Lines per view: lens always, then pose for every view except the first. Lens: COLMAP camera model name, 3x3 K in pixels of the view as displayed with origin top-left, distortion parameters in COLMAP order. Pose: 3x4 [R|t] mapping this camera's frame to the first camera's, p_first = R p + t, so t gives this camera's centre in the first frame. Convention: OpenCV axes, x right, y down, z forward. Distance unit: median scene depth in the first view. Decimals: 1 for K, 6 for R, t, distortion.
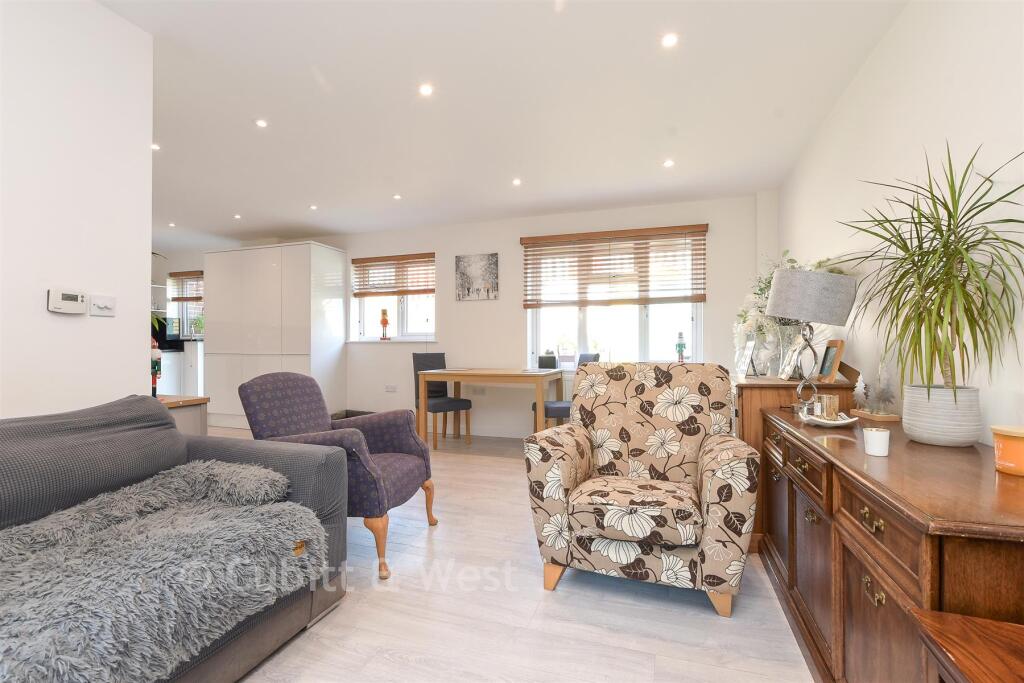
lens RADIAL K [[459.3, 0, 512.0], [0, 459.3, 341.5], [0, 0, 1]] dist [-0.000128, -0.000004]
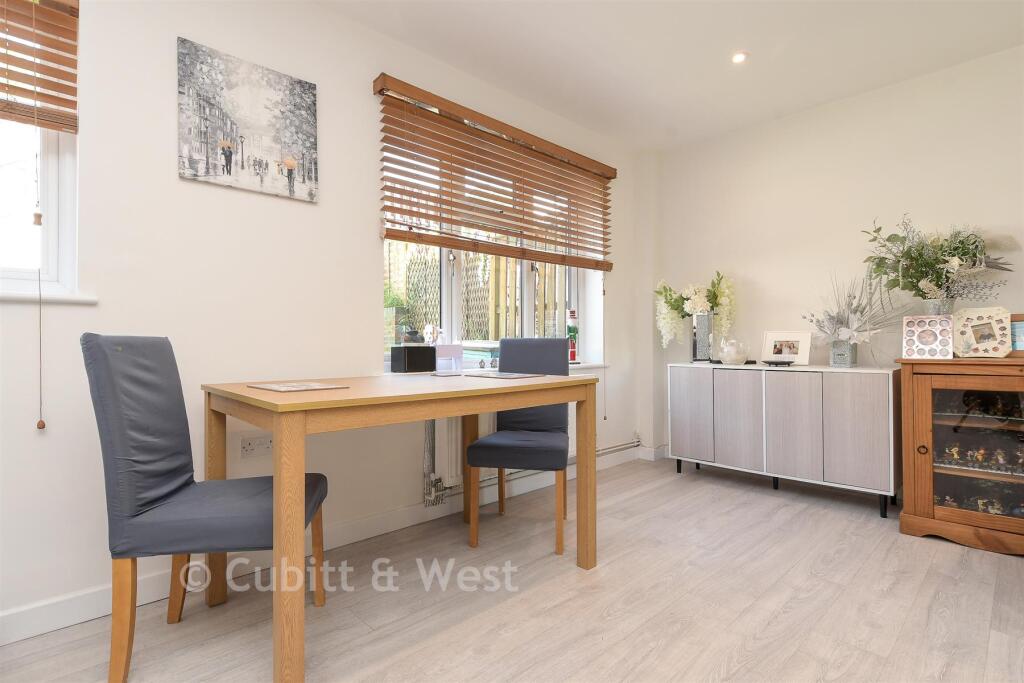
lens RADIAL K [[492.6, 0, 512.0], [0, 492.6, 341.5], [0, 0, 1]] dist [-0.001297, -0.000140]
pose [[0.484118, 0.006246, 0.874980, -0.318026], [0.000227, 0.999974, -0.007264, 0.030133], [-0.875003, 0.003715, 0.484104, 0.646727]]
